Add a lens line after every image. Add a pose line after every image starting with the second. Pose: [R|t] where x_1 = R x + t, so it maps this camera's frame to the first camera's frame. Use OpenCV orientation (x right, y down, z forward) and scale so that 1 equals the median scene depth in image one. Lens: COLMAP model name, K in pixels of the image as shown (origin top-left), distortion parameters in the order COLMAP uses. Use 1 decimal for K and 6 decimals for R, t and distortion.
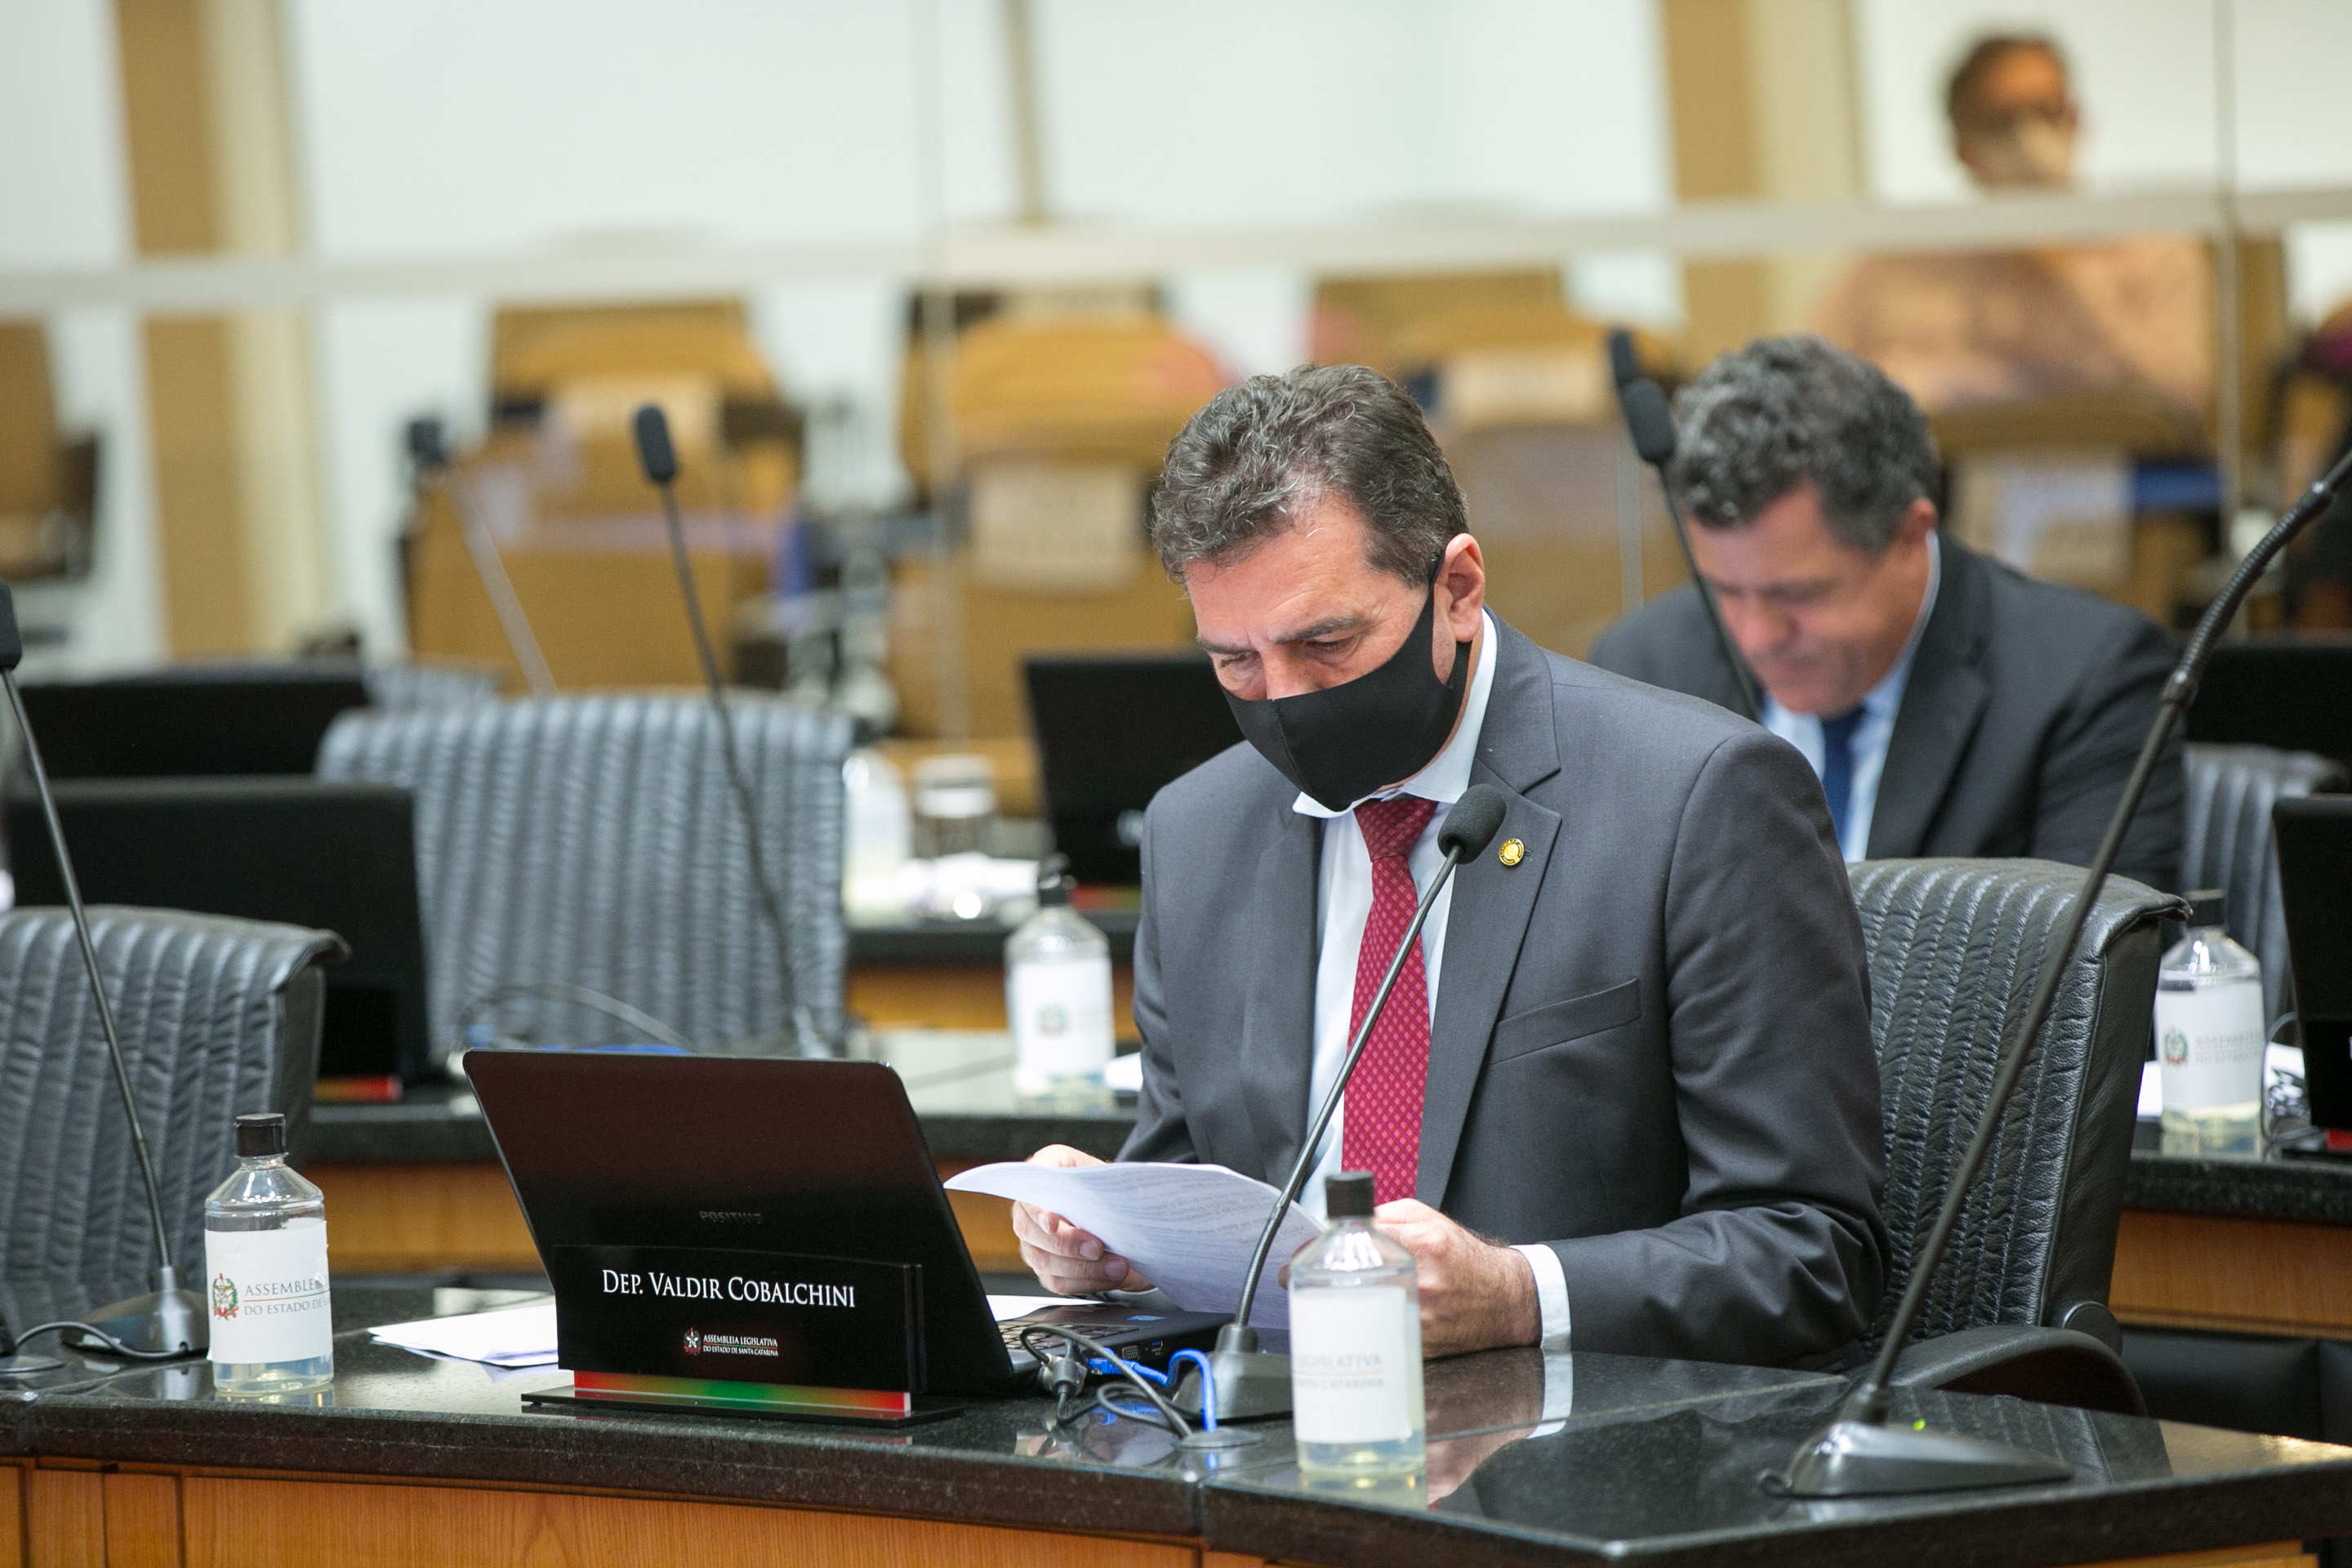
lens RADIAL K [[12356.7, 0, 1176.8], [0, 12356.7, 724.7], [0, 0, 1]] dist [1.710763, 1.085916]
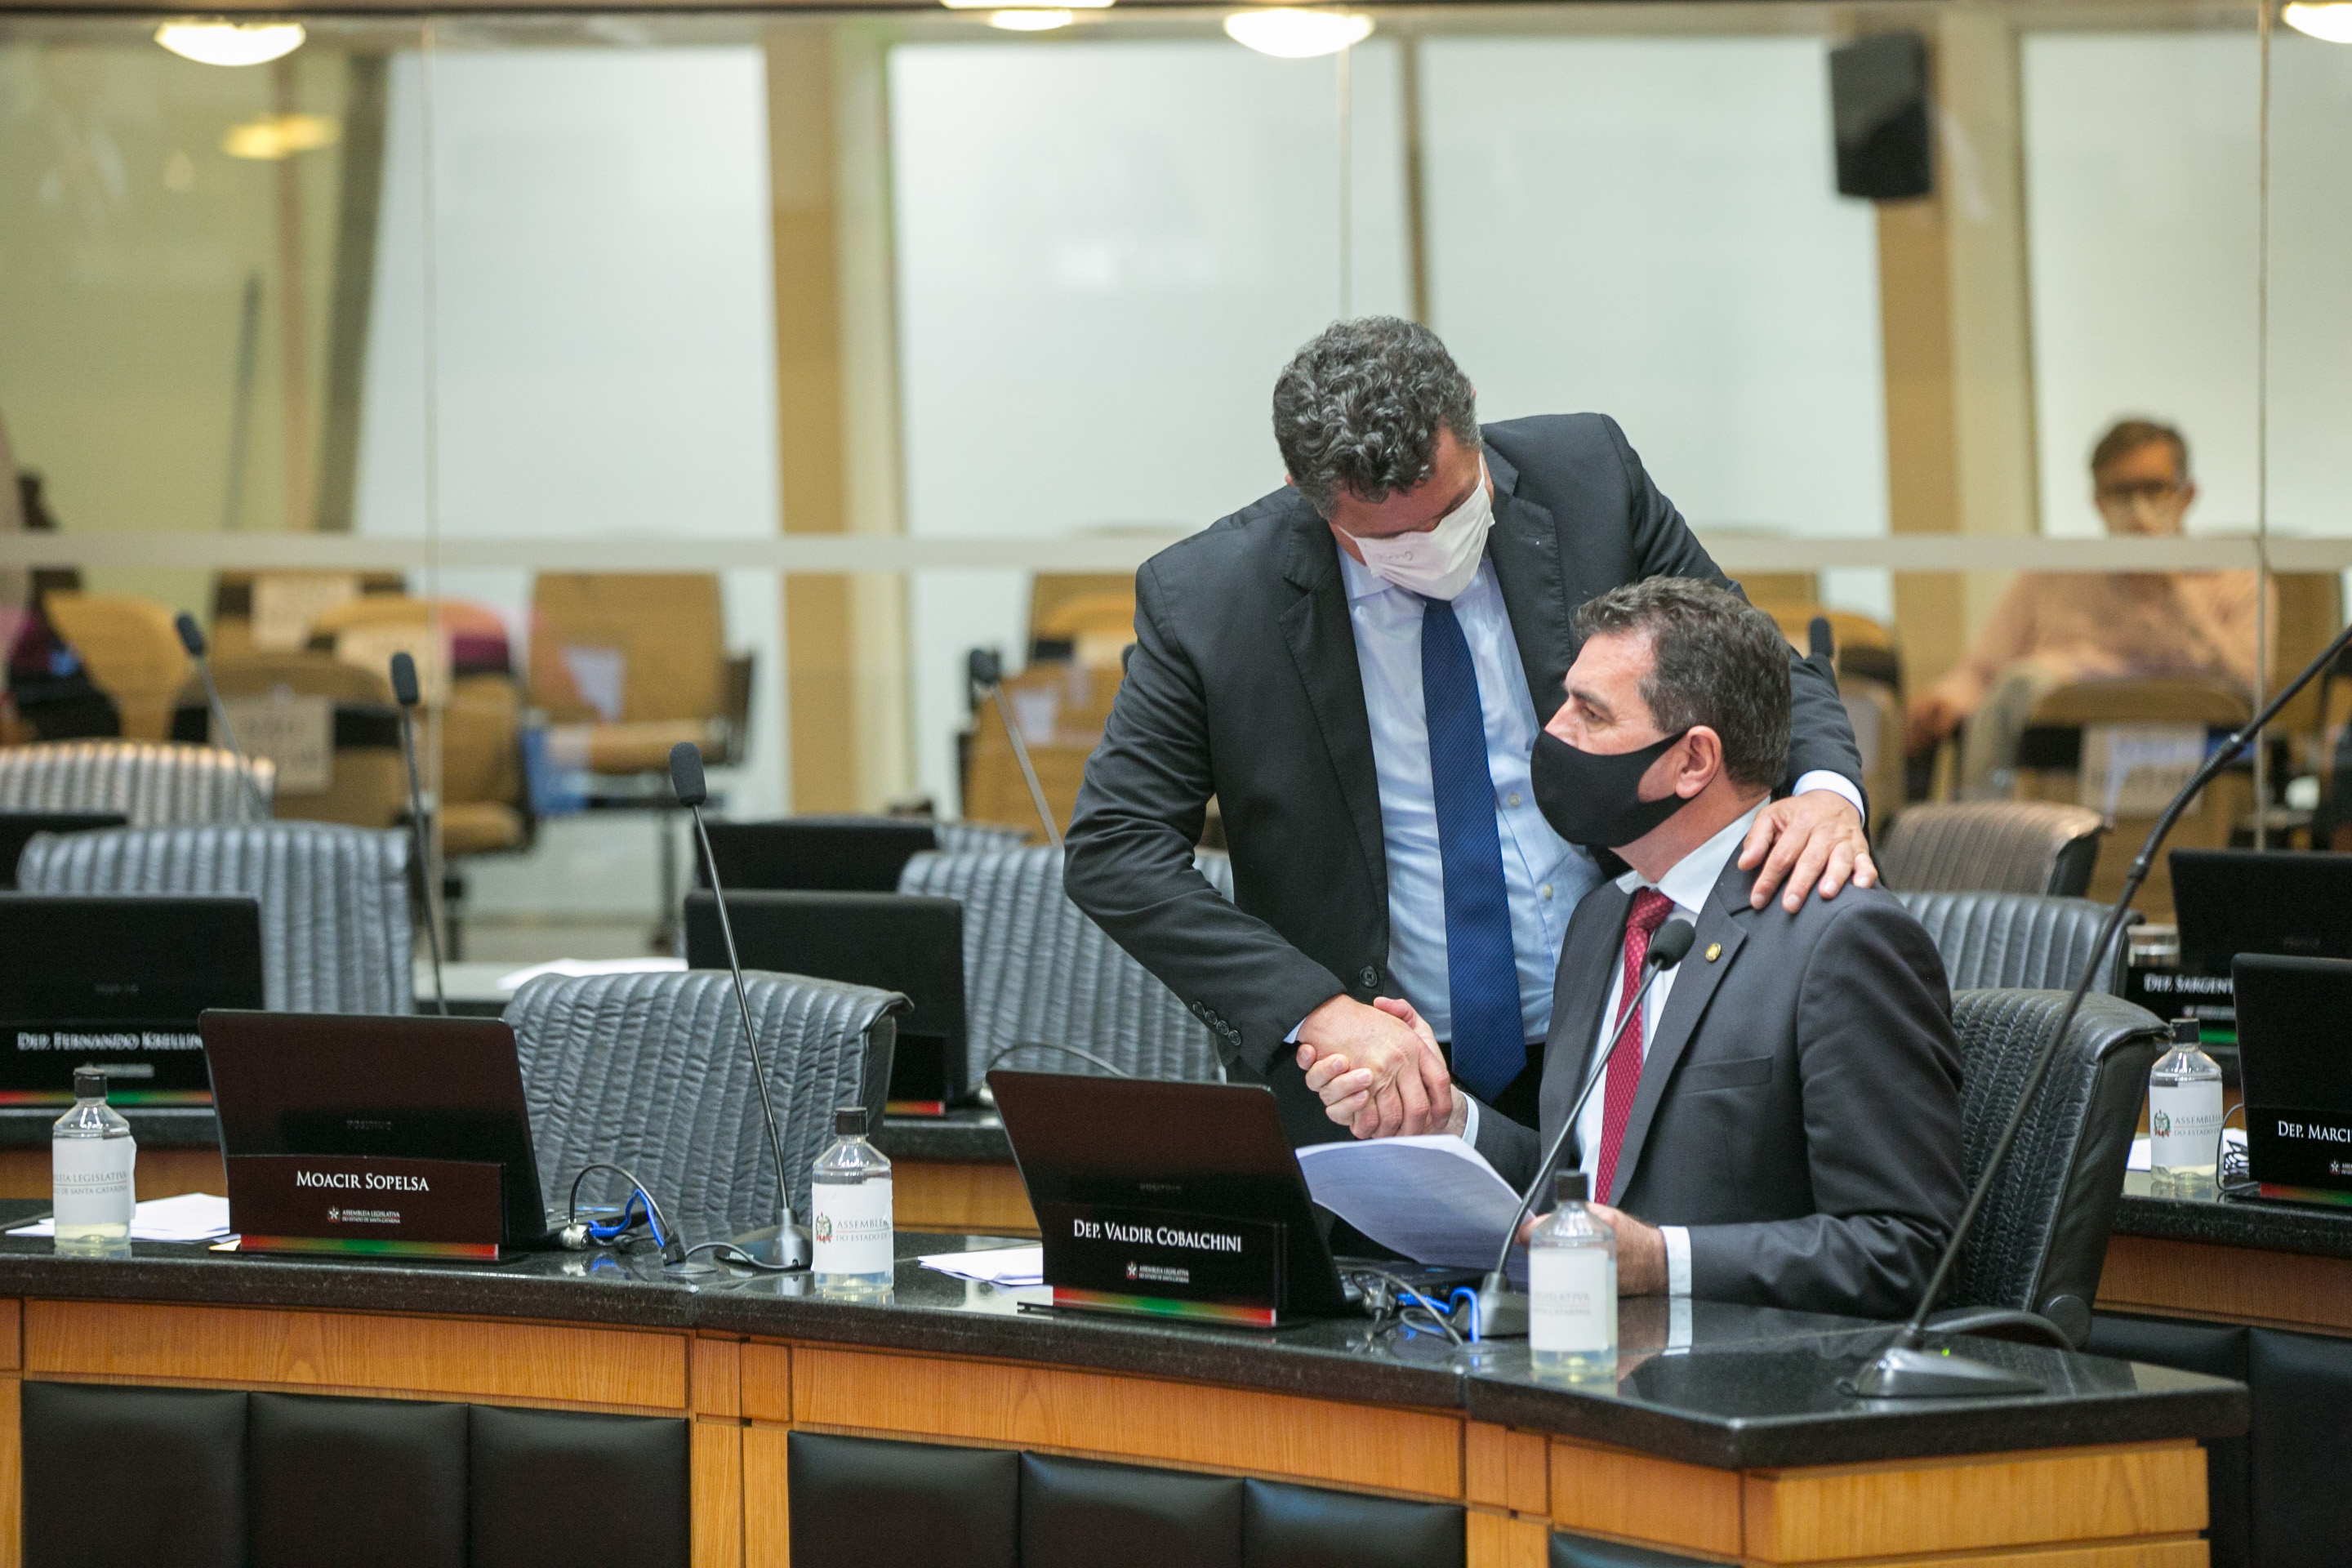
lens RADIAL K [[9482.8, 0, 1176.0], [0, 9482.8, 784.0], [0, 0, 1]] dist [1.137720, -0.794175]
pose [[0.998397, 0.039939, -0.040098, 0.008742], [-0.040467, 0.999104, -0.012433, 0.004893], [0.039565, 0.014036, 0.999118, -0.125003]]
